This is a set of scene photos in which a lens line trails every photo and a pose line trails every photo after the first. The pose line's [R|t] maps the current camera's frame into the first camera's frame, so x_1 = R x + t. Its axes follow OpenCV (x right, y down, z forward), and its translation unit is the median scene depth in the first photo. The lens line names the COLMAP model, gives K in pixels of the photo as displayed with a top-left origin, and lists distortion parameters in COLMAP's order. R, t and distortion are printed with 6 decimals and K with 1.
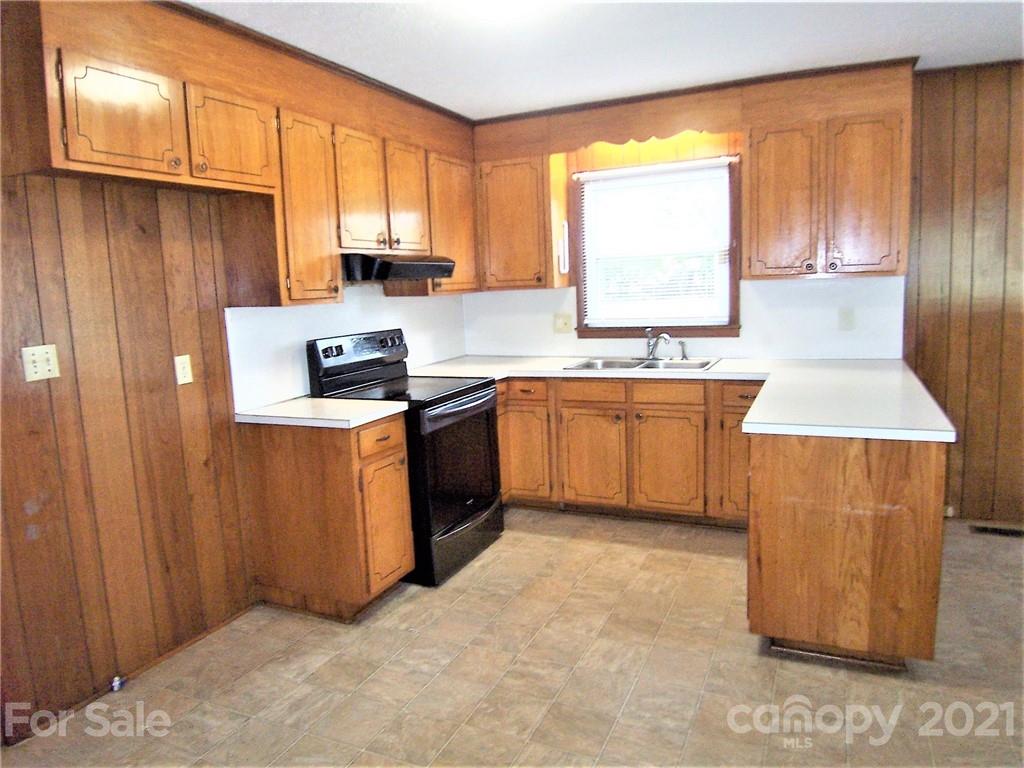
lens RADIAL K [[693.4, 0, 511.9], [0, 693.4, 376.7], [0, 0, 1]] dist [-0.020748, -0.034829]
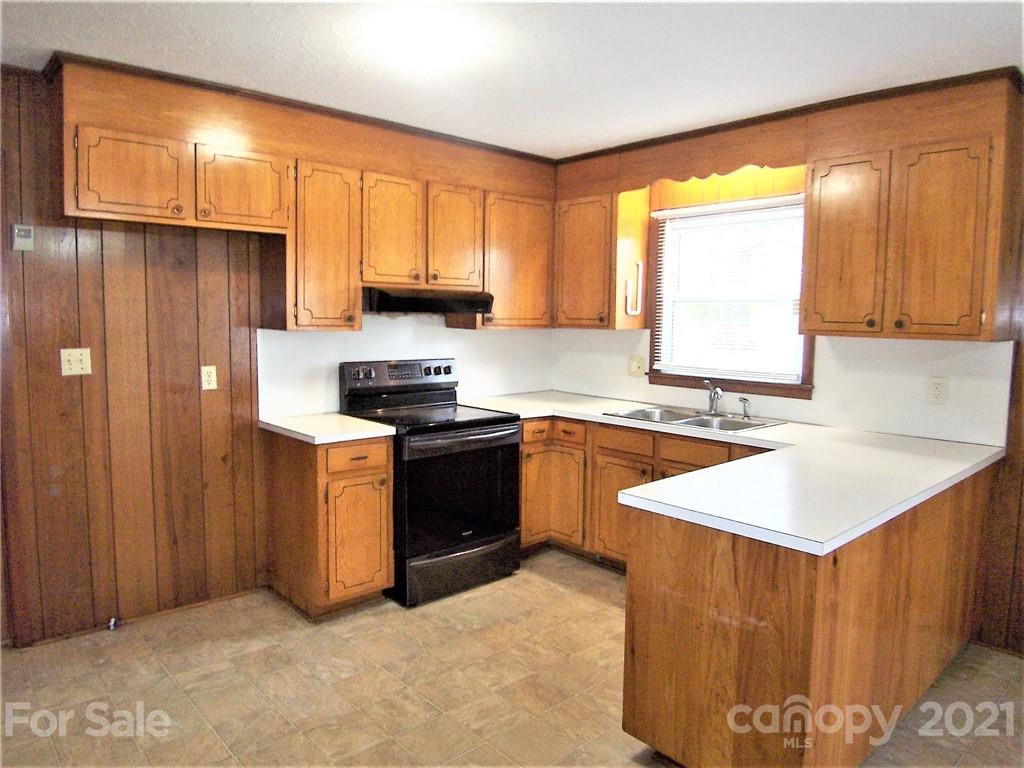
lens RADIAL K [[693.4, 0, 508.5], [0, 693.4, 376.2], [0, 0, 1]] dist [-0.020748, -0.034829]
pose [[0.916830, 0.088956, -0.389242, 0.438482], [-0.105209, 0.994237, -0.020592, -0.040428], [0.385167, 0.059831, 0.920905, 0.086762]]
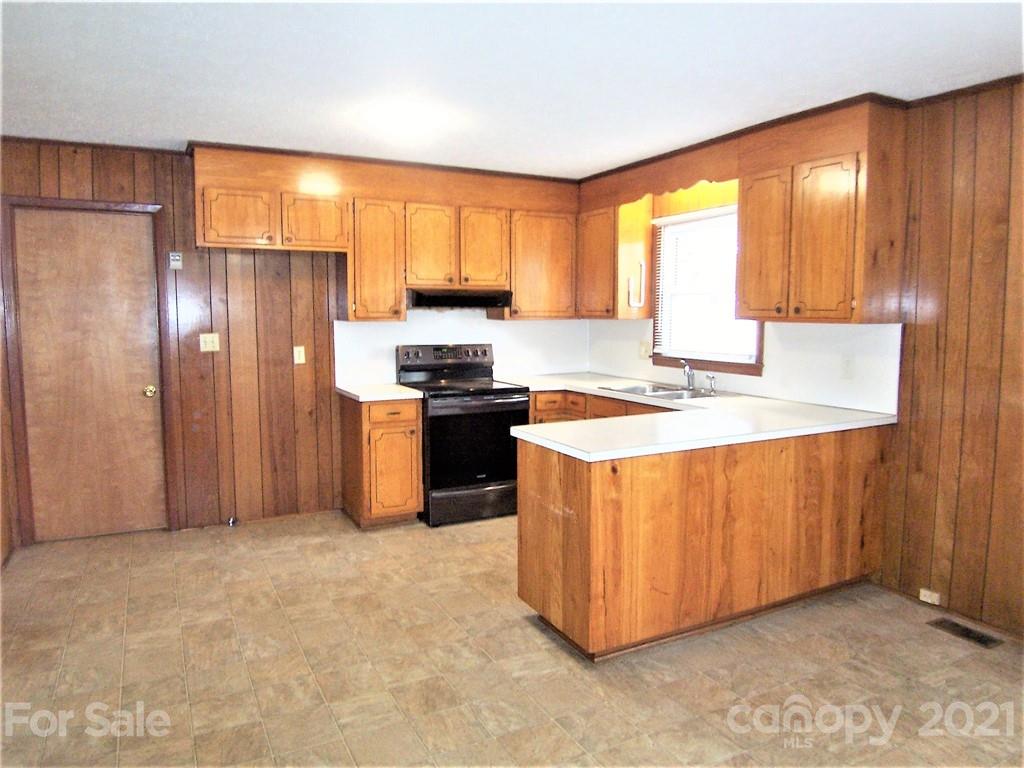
lens RADIAL K [[693.4, 0, 509.9], [0, 693.4, 378.0], [0, 0, 1]] dist [-0.020748, -0.034829]
pose [[0.788979, 0.101281, -0.606015, 0.906132], [-0.117003, 0.993038, 0.013635, -0.035917], [0.603177, 0.060148, 0.795336, -0.036971]]
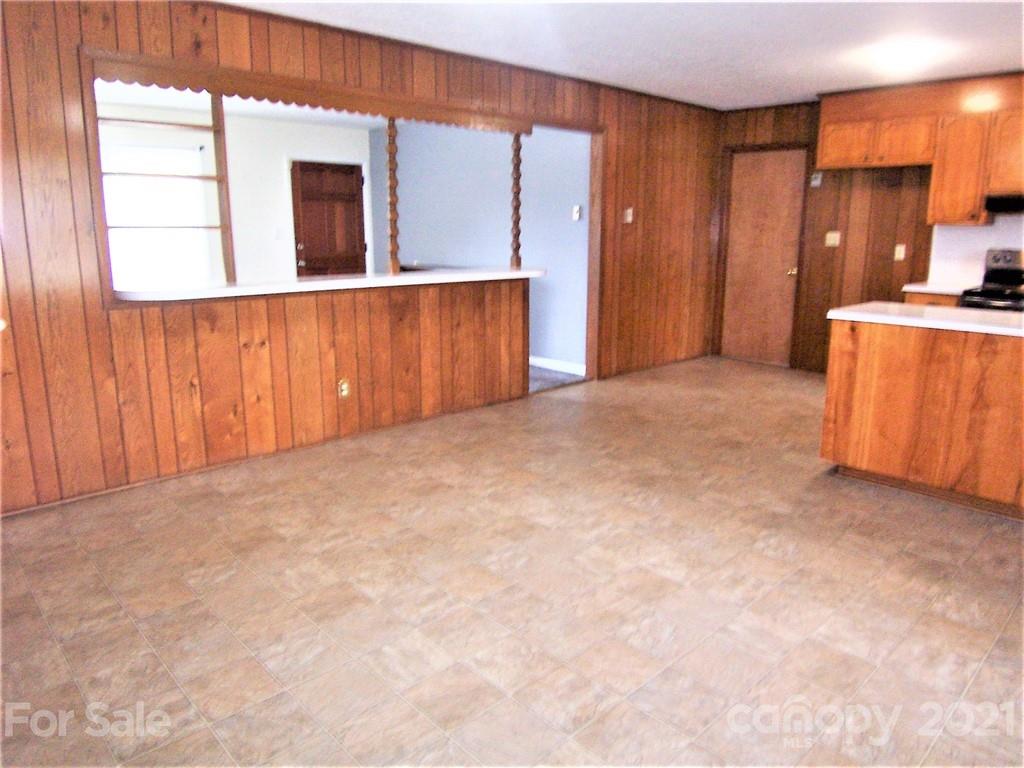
lens RADIAL K [[693.4, 0, 509.8], [0, 693.4, 379.0], [0, 0, 1]] dist [-0.020748, -0.034829]
pose [[-0.372940, 0.240681, -0.896096, 1.778695], [-0.108828, 0.947759, 0.299849, -0.130644], [0.921451, 0.209346, -0.327264, 0.626270]]
